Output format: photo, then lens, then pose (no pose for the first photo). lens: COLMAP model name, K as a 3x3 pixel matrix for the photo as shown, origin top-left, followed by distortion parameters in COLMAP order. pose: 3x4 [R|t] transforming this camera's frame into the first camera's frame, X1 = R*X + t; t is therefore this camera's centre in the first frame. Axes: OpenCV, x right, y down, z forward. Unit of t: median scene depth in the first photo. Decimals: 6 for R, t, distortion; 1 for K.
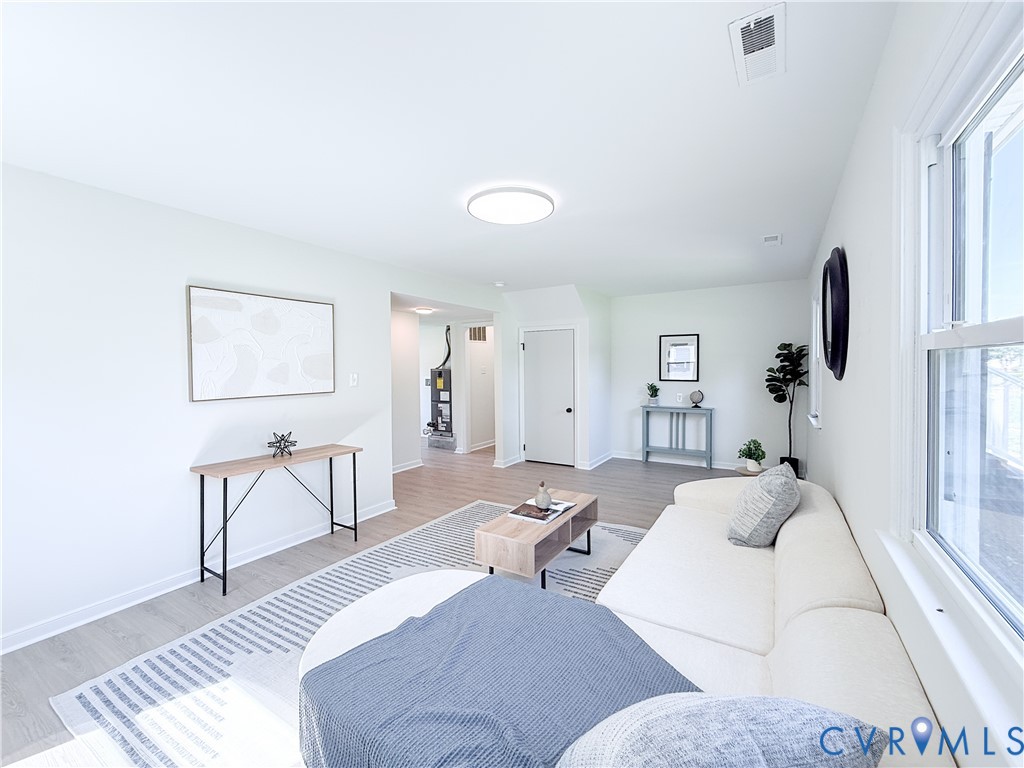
lens RADIAL K [[420.7, 0, 516.9], [0, 420.7, 383.8], [0, 0, 1]] dist [0.000790, 0.000070]
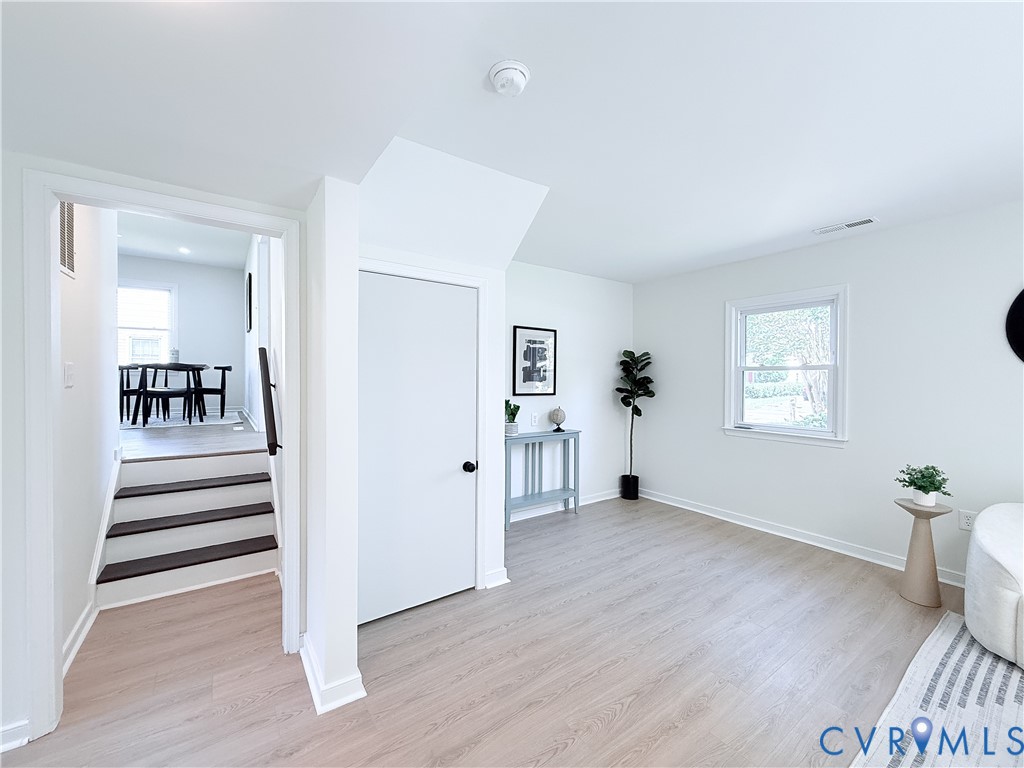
lens RADIAL K [[420.7, 0, 516.9], [0, 420.7, 383.8], [0, 0, 1]] dist [0.000790, 0.000070]
pose [[0.397195, 0.001538, 0.917733, -0.262470], [0.024798, 0.999615, -0.012408, -0.017552], [-0.917399, 0.027686, 0.397004, 0.764311]]
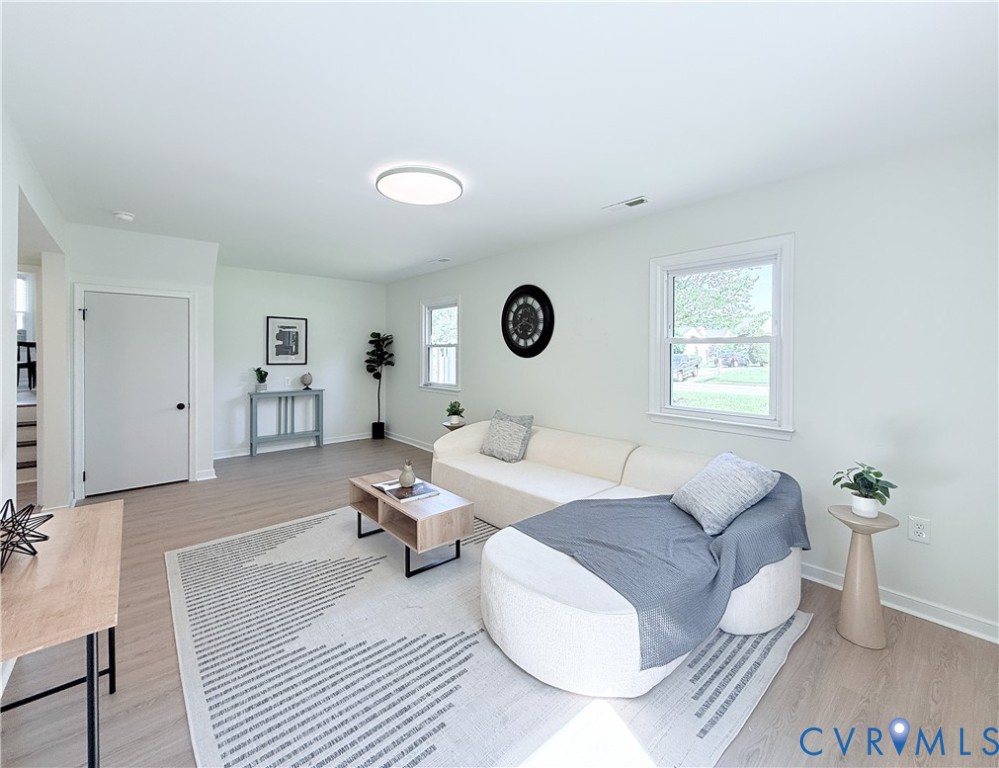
lens RADIAL K [[421.5, 0, 501.3], [0, 421.5, 356.0], [0, 0, 1]] dist [0.001001, 0.000190]
pose [[0.290637, 0.002506, 0.956830, -0.419672], [0.028656, 0.999525, -0.011322, -0.001033], [-0.956404, 0.030709, 0.290427, 0.236754]]
